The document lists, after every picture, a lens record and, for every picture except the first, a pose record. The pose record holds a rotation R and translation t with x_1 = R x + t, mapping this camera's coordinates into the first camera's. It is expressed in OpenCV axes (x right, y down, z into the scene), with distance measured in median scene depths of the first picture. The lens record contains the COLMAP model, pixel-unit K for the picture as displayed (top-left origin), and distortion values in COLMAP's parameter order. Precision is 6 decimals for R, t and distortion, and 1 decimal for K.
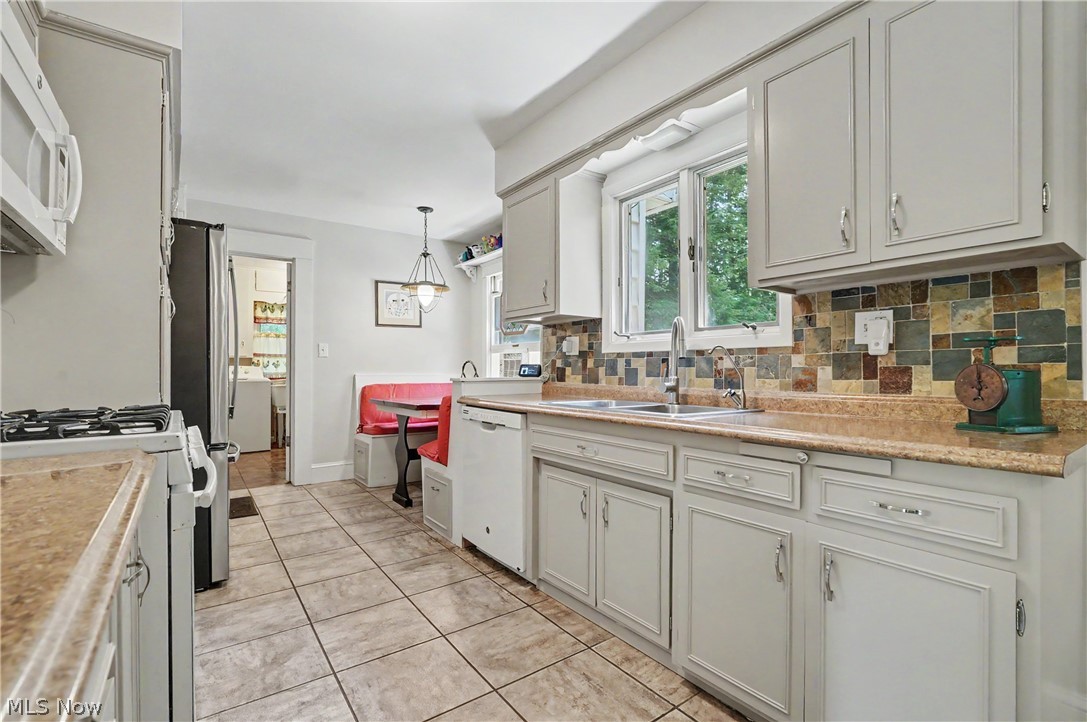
lens RADIAL K [[496.4, 0, 544.7], [0, 496.4, 362.3], [0, 0, 1]] dist [-0.005203, -0.000154]
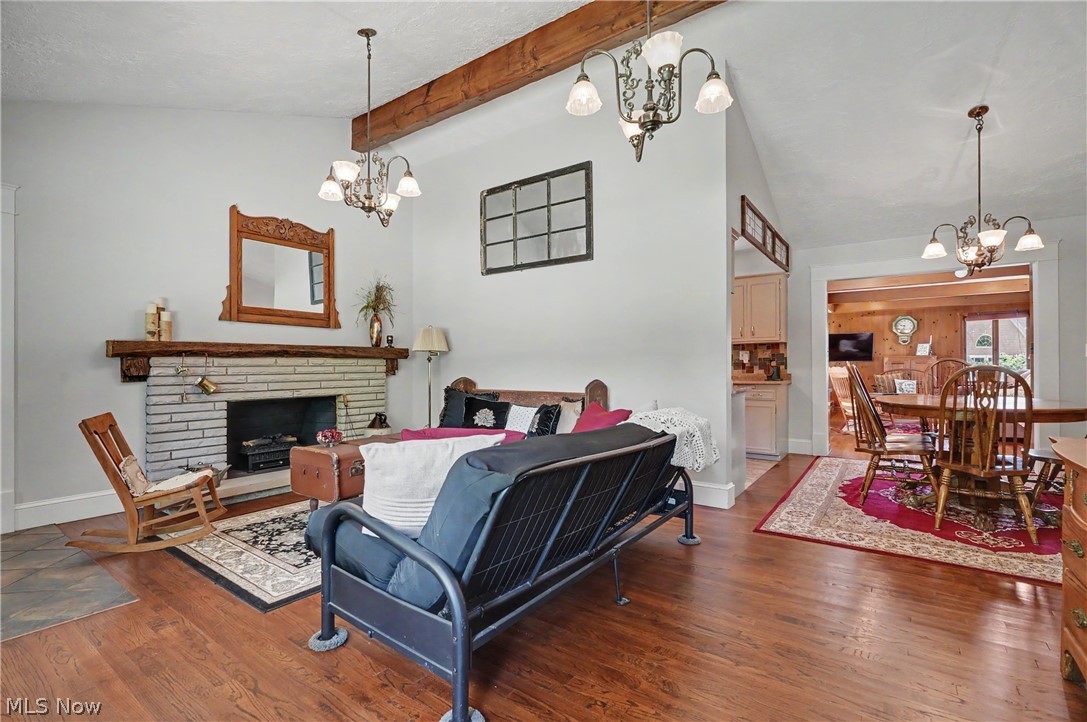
lens RADIAL K [[496.4, 0, 544.7], [0, 496.4, 362.3], [0, 0, 1]] dist [-0.005203, -0.000154]
pose [[0.948142, 0.002656, 0.317837, -1.145928], [-0.003633, 0.999990, 0.002481, -0.014392], [-0.317827, -0.003507, 0.948142, -1.210246]]
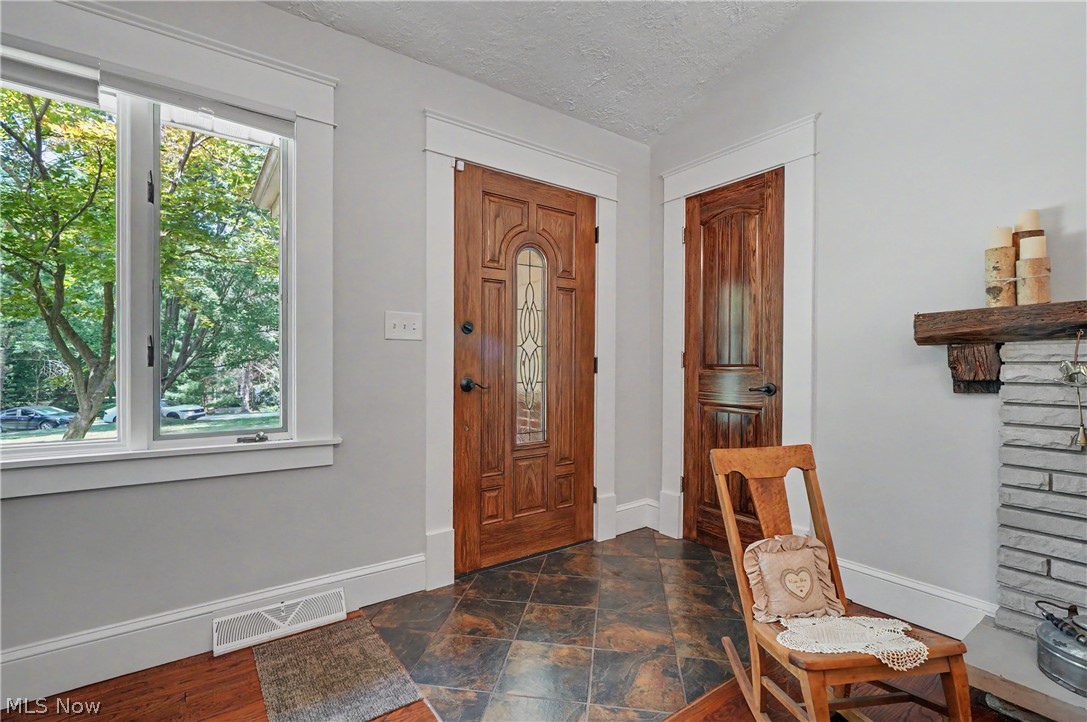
lens RADIAL K [[496.4, 0, 544.7], [0, 496.4, 362.3], [0, 0, 1]] dist [-0.005203, -0.000154]
pose [[0.001043, -0.001997, -0.999997, -1.103888], [0.005215, 0.999984, -0.001992, 0.002099], [0.999986, -0.005213, 0.001053, -0.220050]]
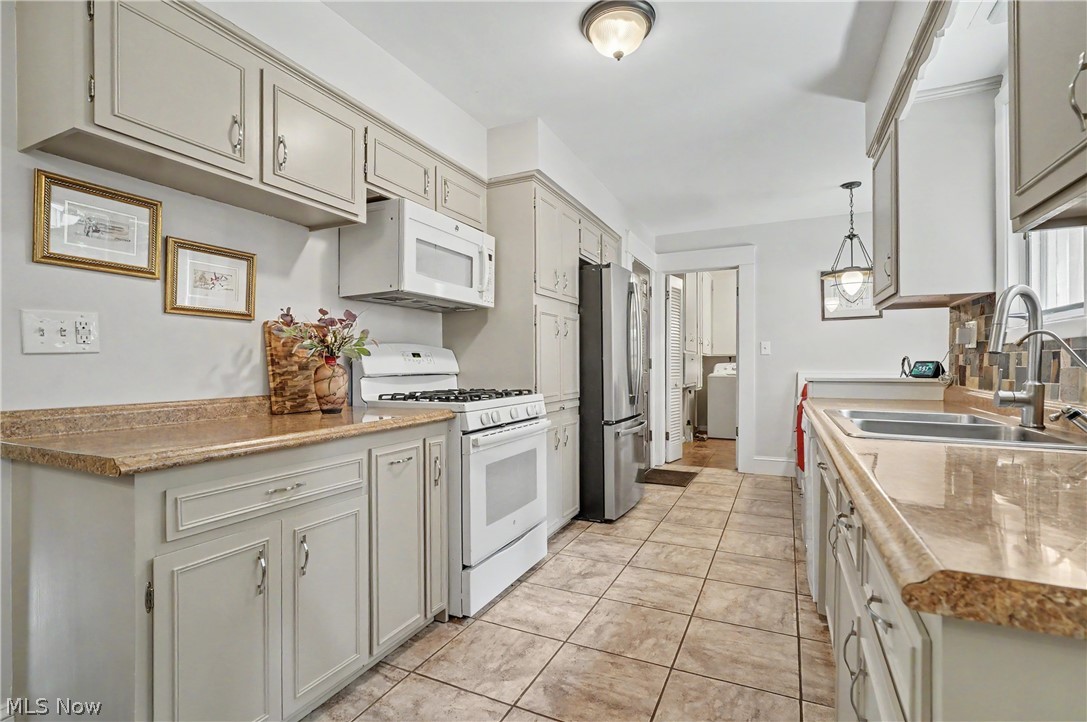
lens RADIAL K [[502.3, 0, 543.5], [0, 502.3, 361.0], [0, 0, 1]] dist [-0.000090, 0.000080]
pose [[0.472634, -0.008349, -0.881219, 0.424416], [0.014573, 0.999892, -0.001657, -0.004461], [0.881138, -0.012059, 0.472705, 0.142321]]
